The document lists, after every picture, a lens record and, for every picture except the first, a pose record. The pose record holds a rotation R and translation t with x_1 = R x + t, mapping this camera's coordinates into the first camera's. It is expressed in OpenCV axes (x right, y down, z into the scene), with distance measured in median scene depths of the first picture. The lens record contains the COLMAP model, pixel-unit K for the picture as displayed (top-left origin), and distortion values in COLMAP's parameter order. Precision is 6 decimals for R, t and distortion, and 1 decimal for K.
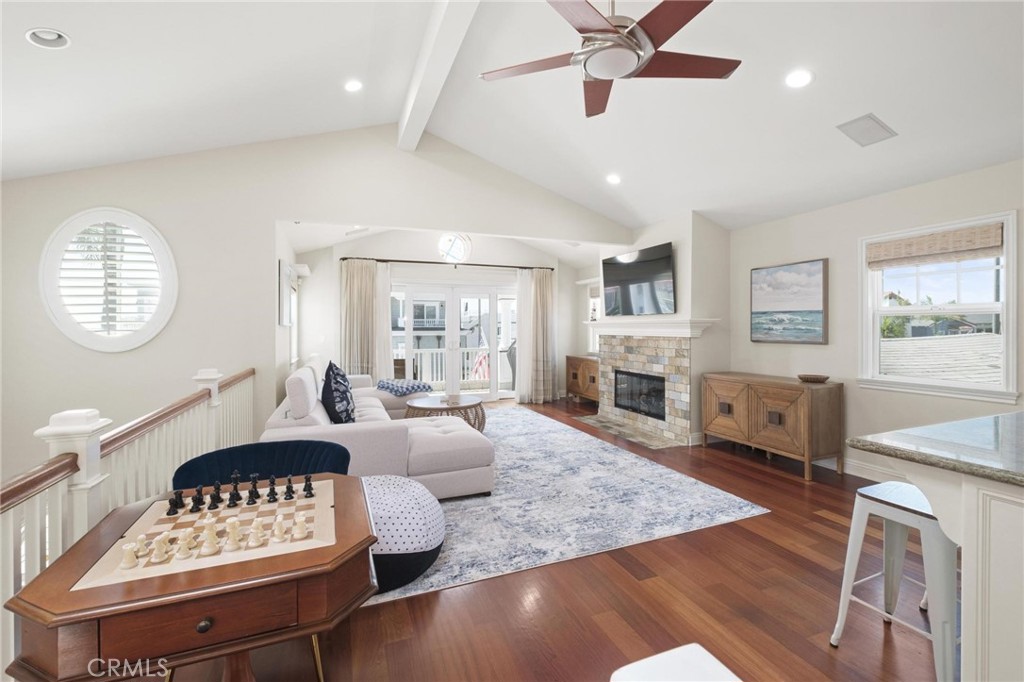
lens RADIAL K [[446.1, 0, 517.1], [0, 446.1, 331.2], [0, 0, 1]] dist [0.002754, -0.005000]
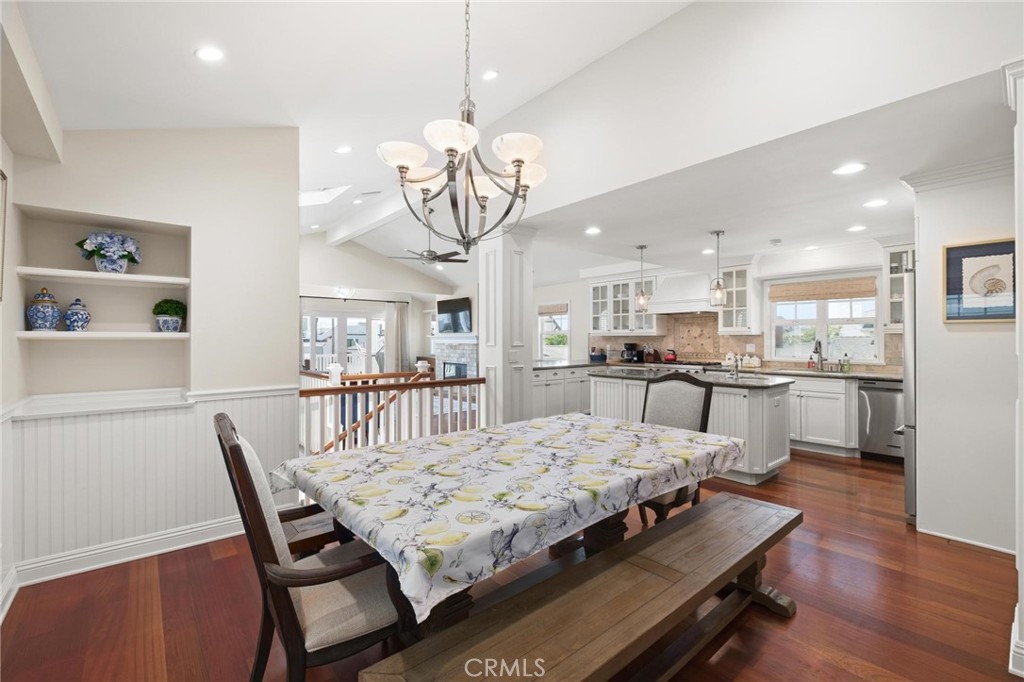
lens RADIAL K [[446.1, 0, 515.4], [0, 446.1, 338.7], [0, 0, 1]] dist [0.002754, -0.005000]
pose [[0.947342, 0.000943, 0.320221, -0.115023], [0.002045, 0.999957, -0.008996, 0.009630], [-0.320216, 0.009177, 0.947300, -1.082295]]
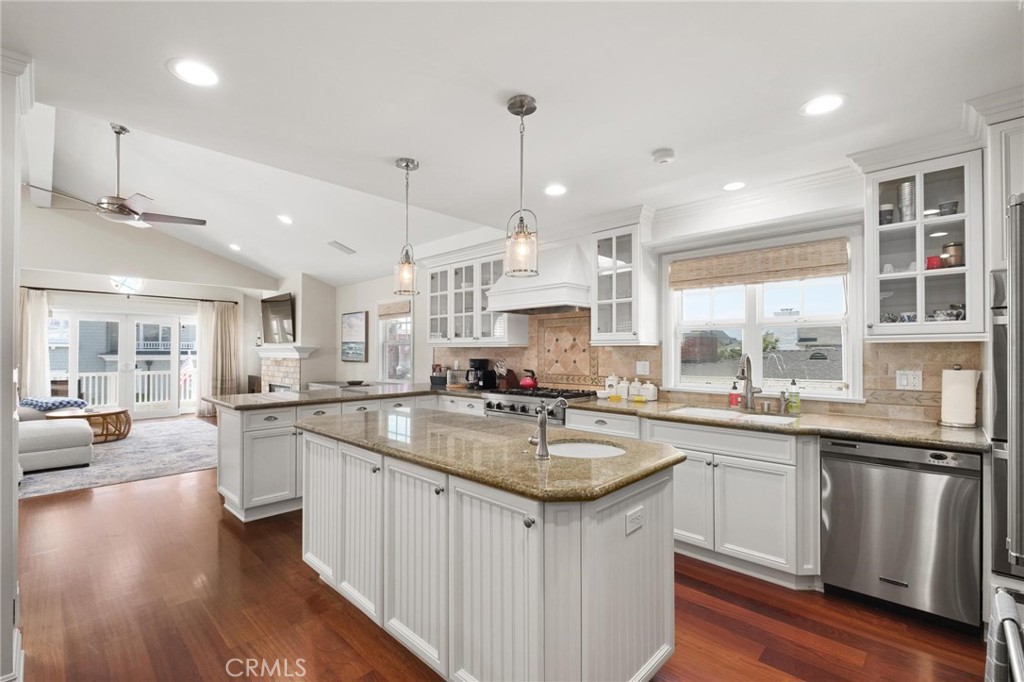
lens RADIAL K [[446.1, 0, 520.1], [0, 446.1, 351.1], [0, 0, 1]] dist [0.002754, -0.005000]
pose [[0.906527, 0.005007, 0.422118, 0.443209], [-0.000446, 0.999940, -0.010903, 0.005241], [-0.422147, 0.009696, 0.906476, -0.674017]]
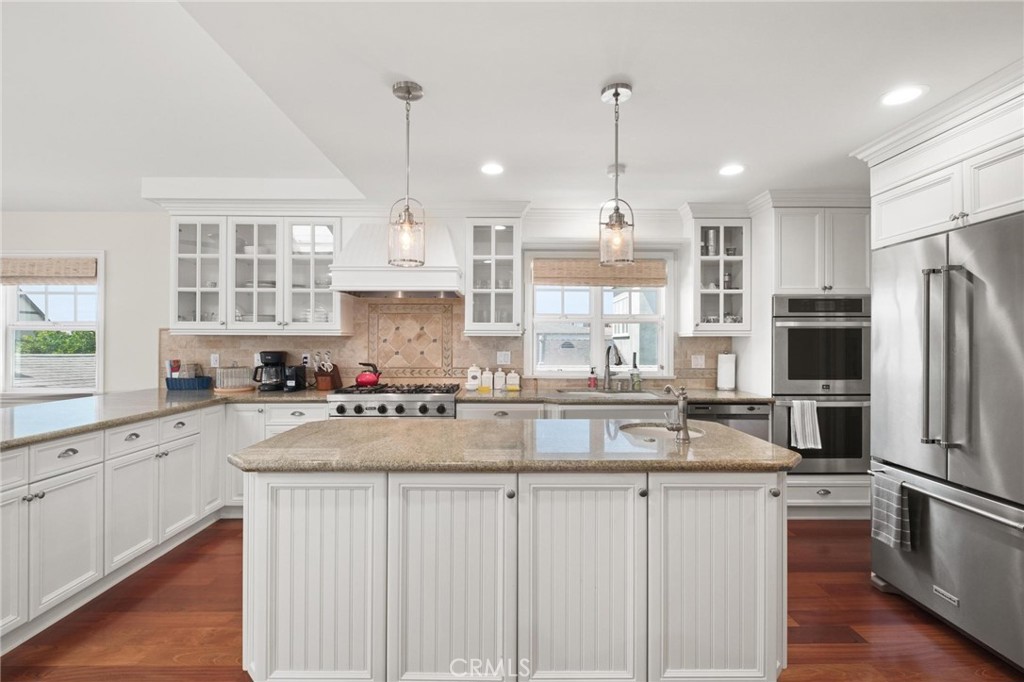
lens RADIAL K [[468.7, 0, 508.4], [0, 468.7, 339.5], [0, 0, 1]] dist [-0.001612, 0.000265]
pose [[0.360641, 0.009461, 0.932657, 0.180712], [0.004267, 0.999921, -0.011794, 0.003230], [-0.932695, 0.008233, 0.360572, -0.360283]]
